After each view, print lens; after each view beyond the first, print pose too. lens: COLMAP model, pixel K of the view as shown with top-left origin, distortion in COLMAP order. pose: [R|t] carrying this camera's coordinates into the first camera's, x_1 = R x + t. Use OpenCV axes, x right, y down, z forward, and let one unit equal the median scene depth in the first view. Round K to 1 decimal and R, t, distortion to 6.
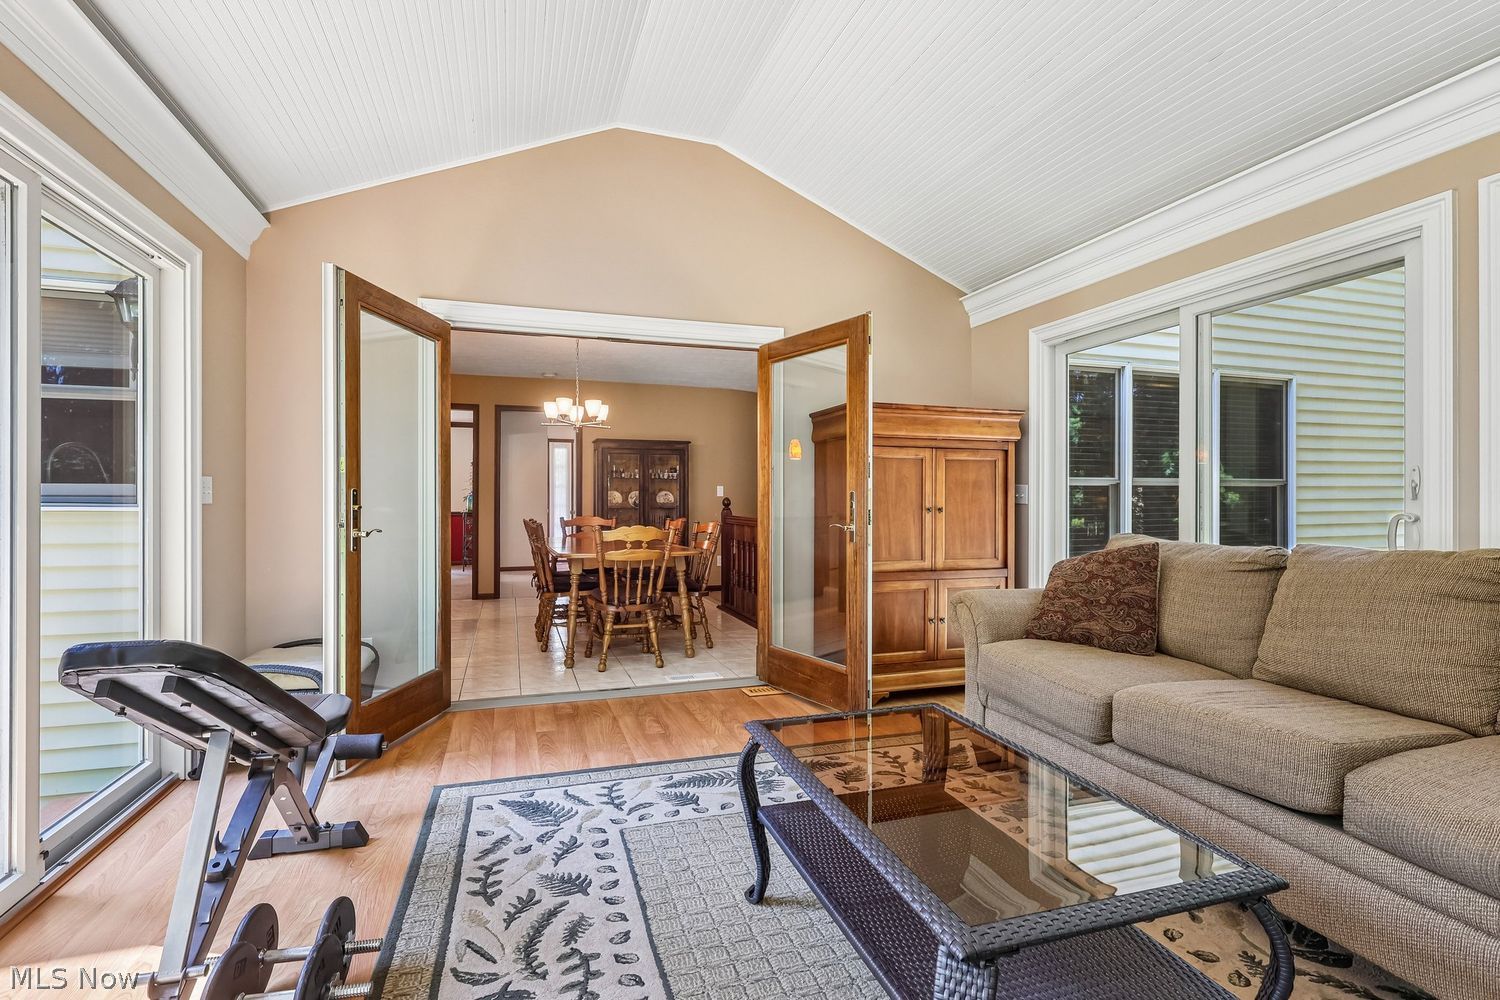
lens RADIAL K [[706.8, 0, 739.1], [0, 706.8, 500.0], [0, 0, 1]] dist [0.000361, 0.000957]
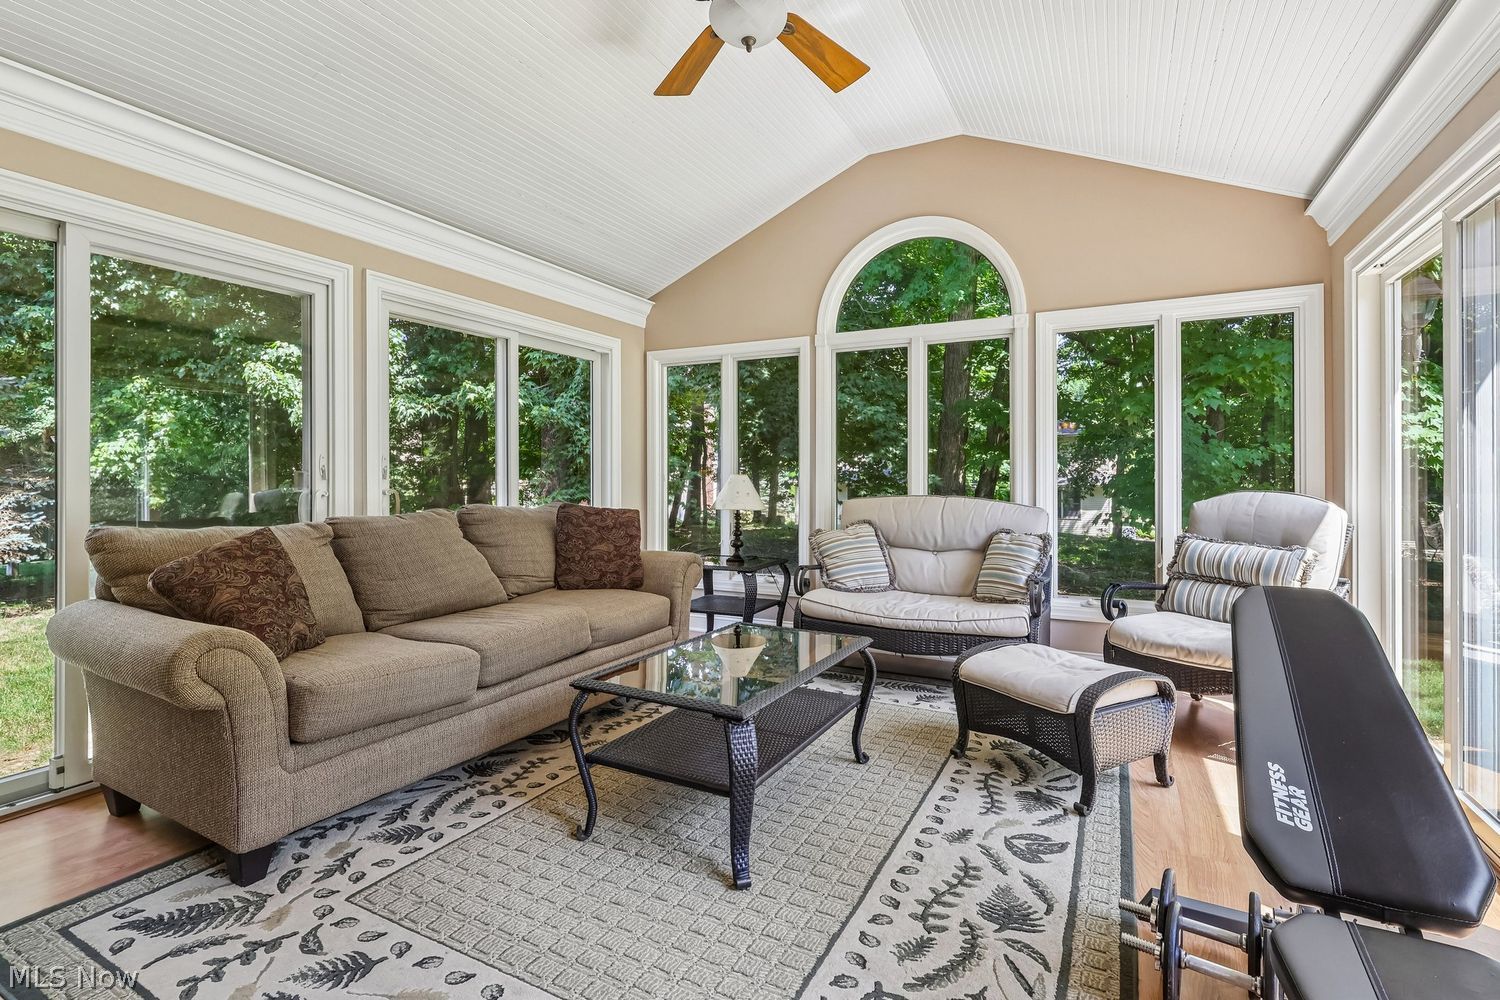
lens RADIAL K [[706.8, 0, 734.0], [0, 706.8, 486.4], [0, 0, 1]] dist [0.000361, 0.000957]
pose [[-0.693037, -0.005843, 0.720878, -0.771548], [-0.003400, 0.999983, 0.004837, -0.007372], [-0.720894, 0.000902, -0.693045, 1.909767]]
